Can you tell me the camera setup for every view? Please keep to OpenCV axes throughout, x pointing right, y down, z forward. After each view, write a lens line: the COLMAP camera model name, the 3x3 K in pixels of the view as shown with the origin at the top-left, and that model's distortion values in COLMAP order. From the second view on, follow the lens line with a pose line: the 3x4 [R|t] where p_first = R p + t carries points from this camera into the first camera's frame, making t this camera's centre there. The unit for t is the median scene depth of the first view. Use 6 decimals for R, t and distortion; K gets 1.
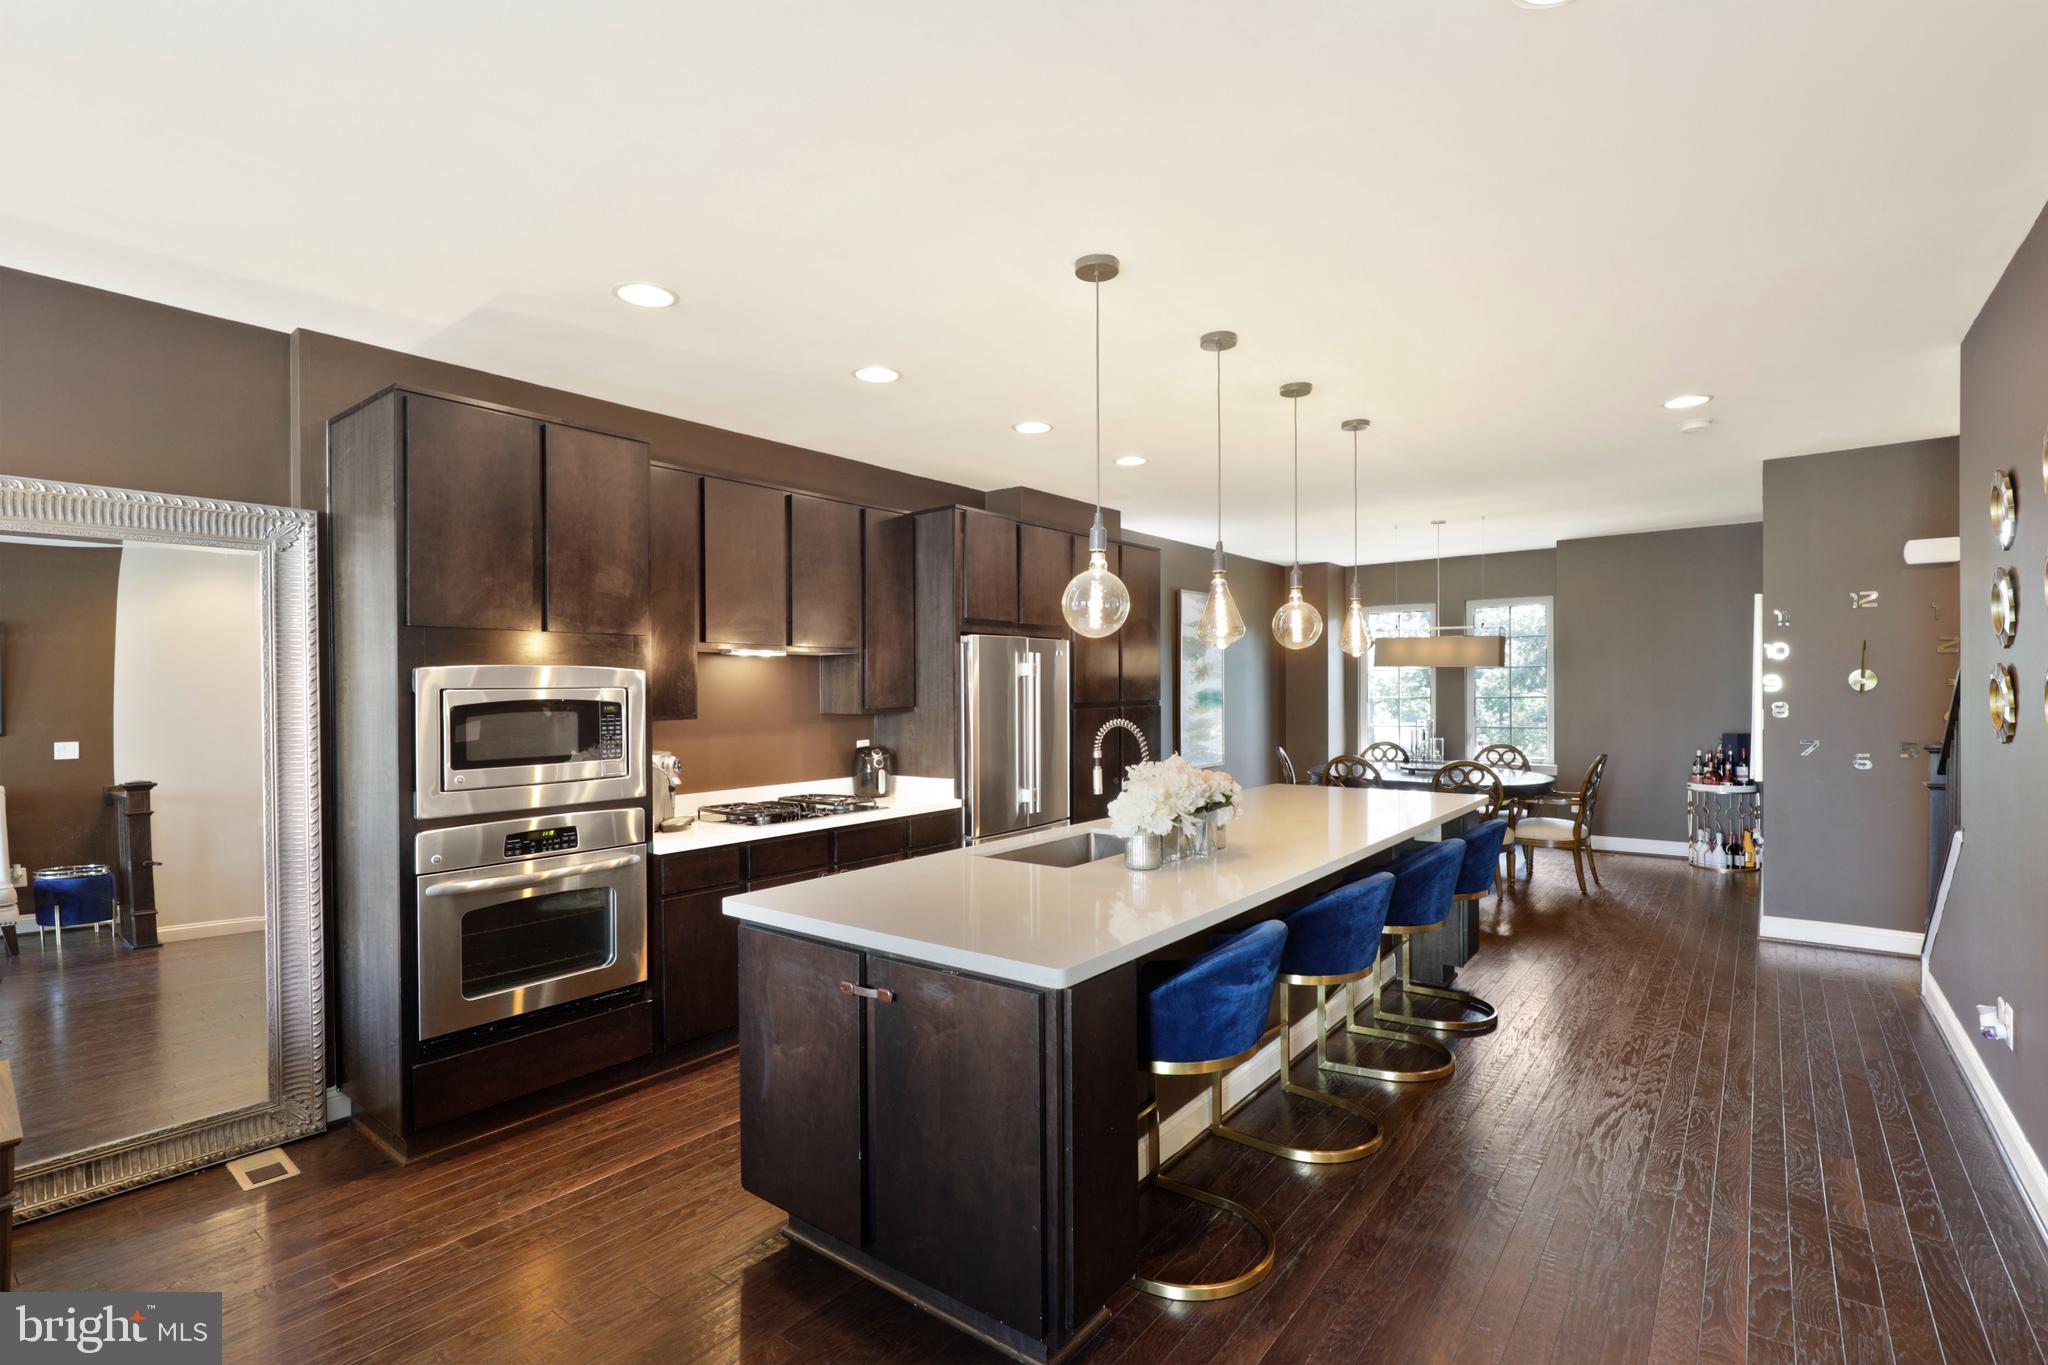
lens RADIAL K [[939.9, 0, 1029.2], [0, 939.9, 699.5], [0, 0, 1]] dist [-0.007982, -0.000015]
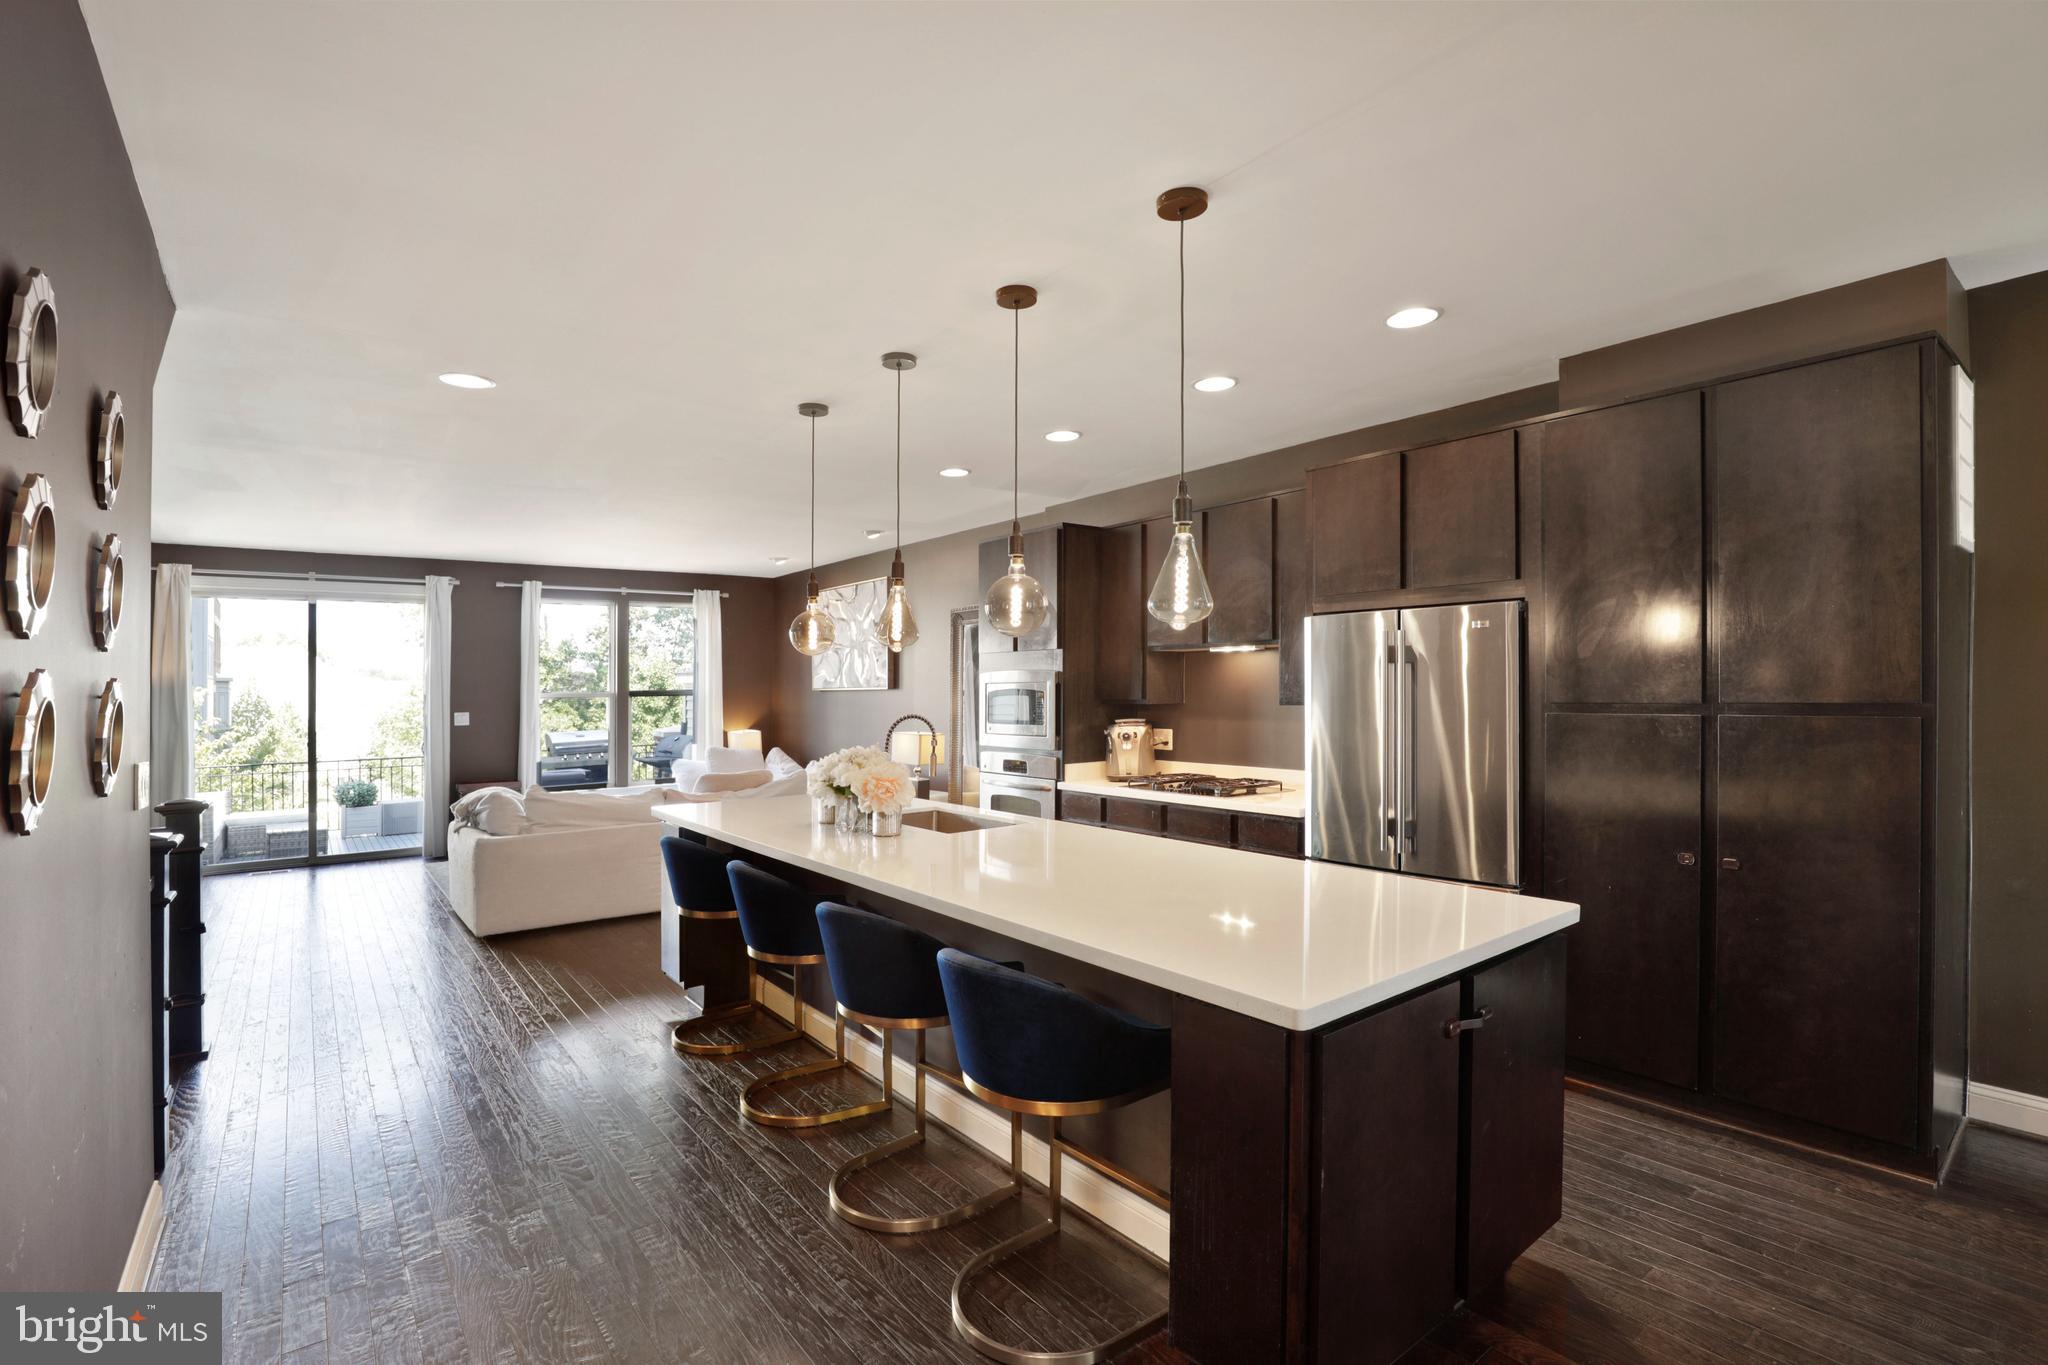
lens RADIAL K [[937.2, 0, 1017.1], [0, 937.2, 679.0], [0, 0, 1]] dist [-0.037318, 0.008318]
pose [[-0.242097, 0.006485, -0.970230, 0.910621], [0.006308, 0.999967, 0.005109, -0.021193], [0.970232, -0.004884, -0.242130, 1.054090]]
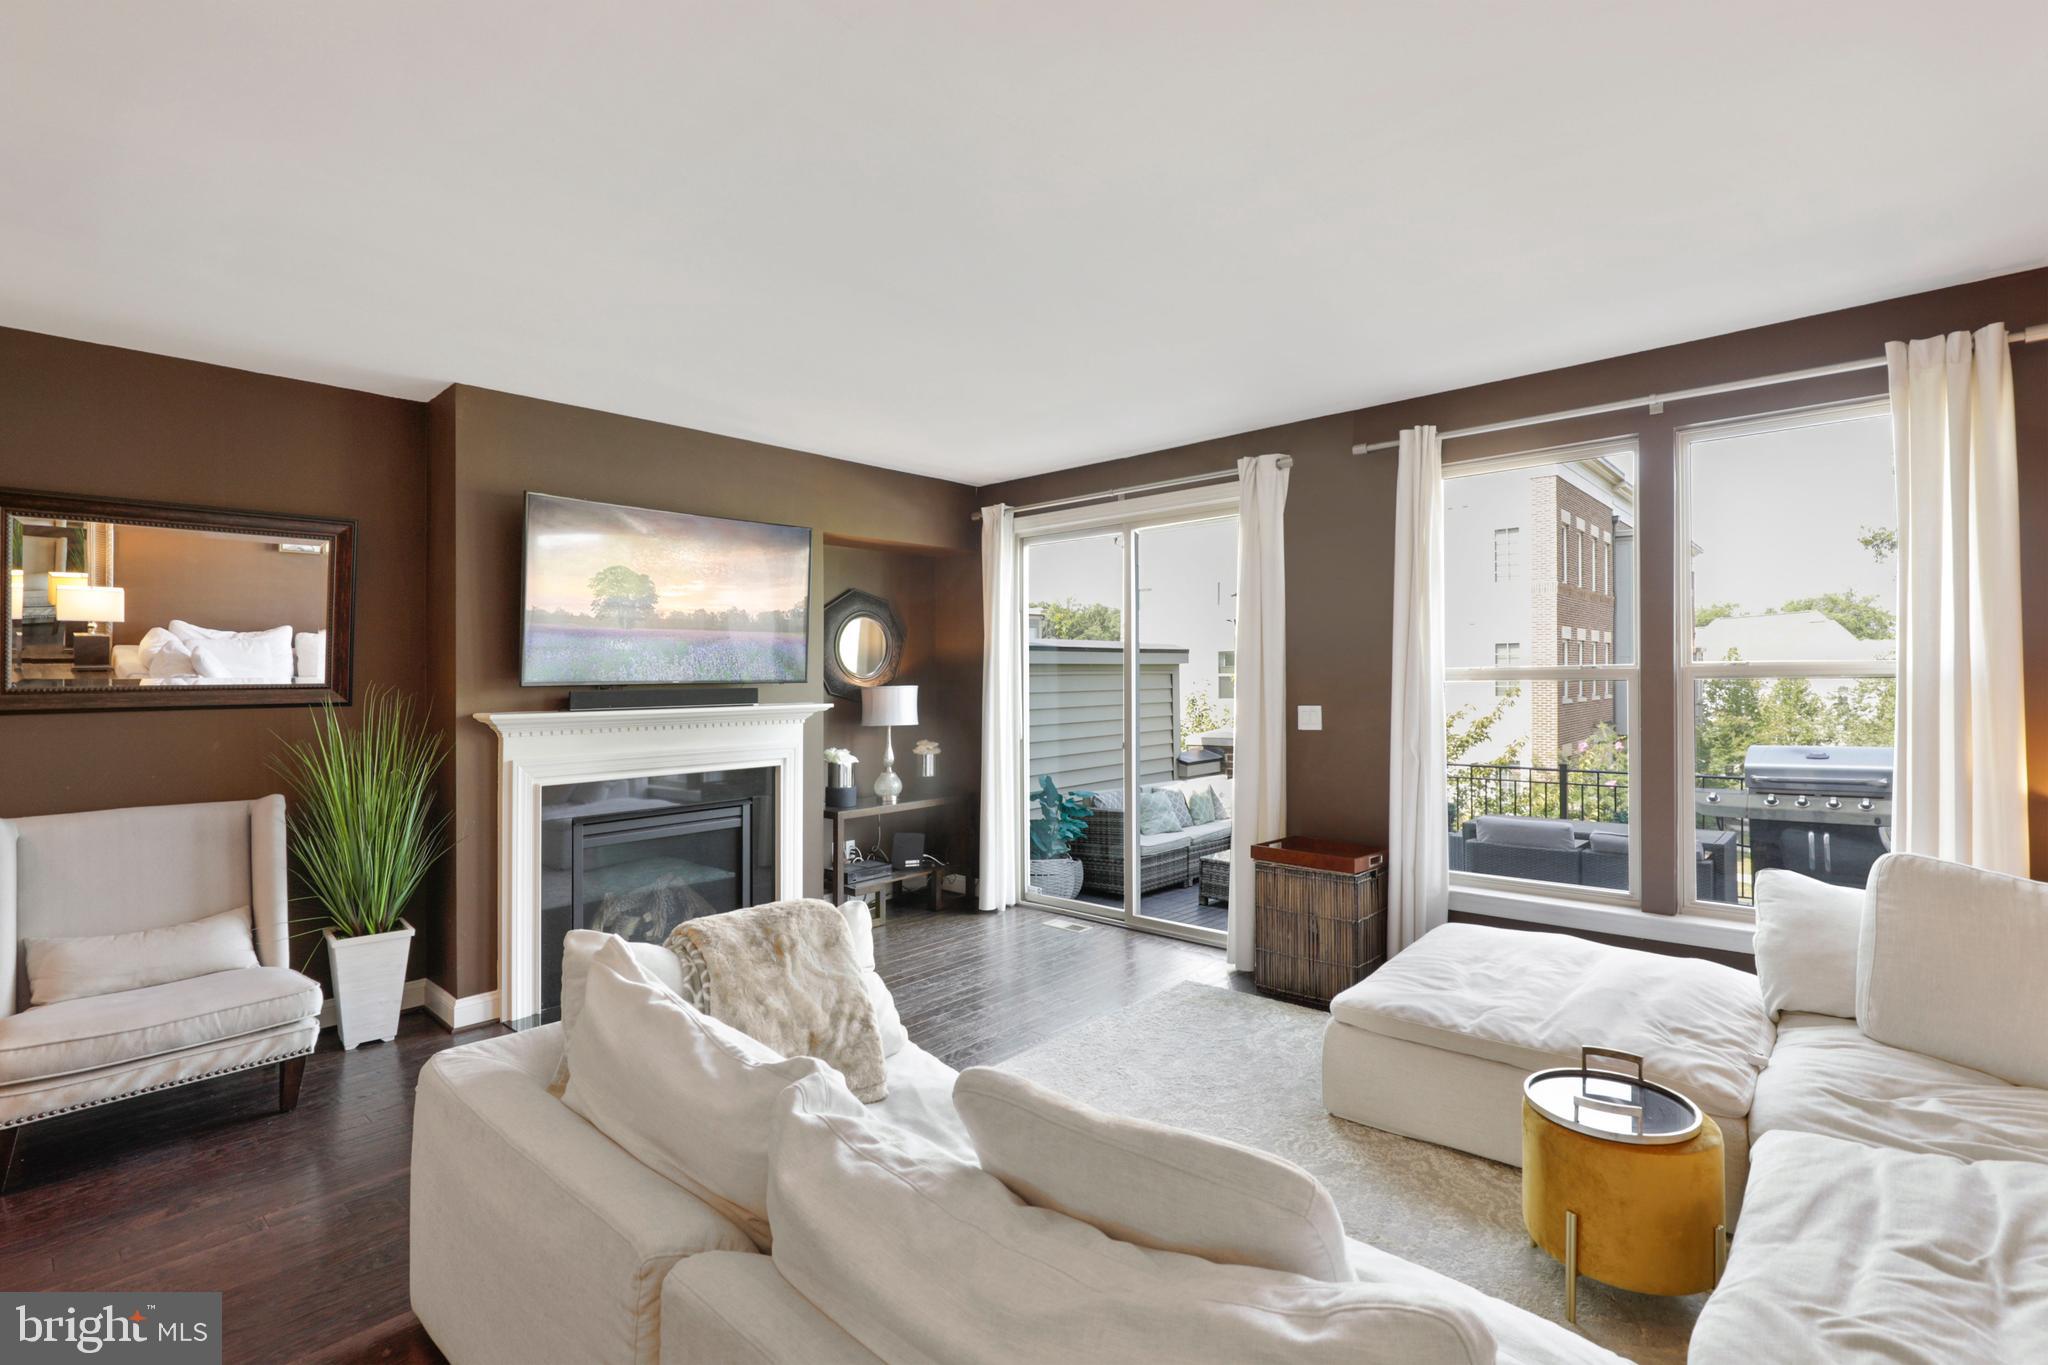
lens RADIAL K [[945.3, 0, 1027.3], [0, 945.3, 664.6], [0, 0, 1]] dist [-0.001042, 0.000066]
pose [[-0.997654, 0.022238, 0.064751, -0.482897], [0.022184, 0.999753, -0.001562, 0.000869], [-0.064769, -0.000122, -0.997900, 0.513927]]
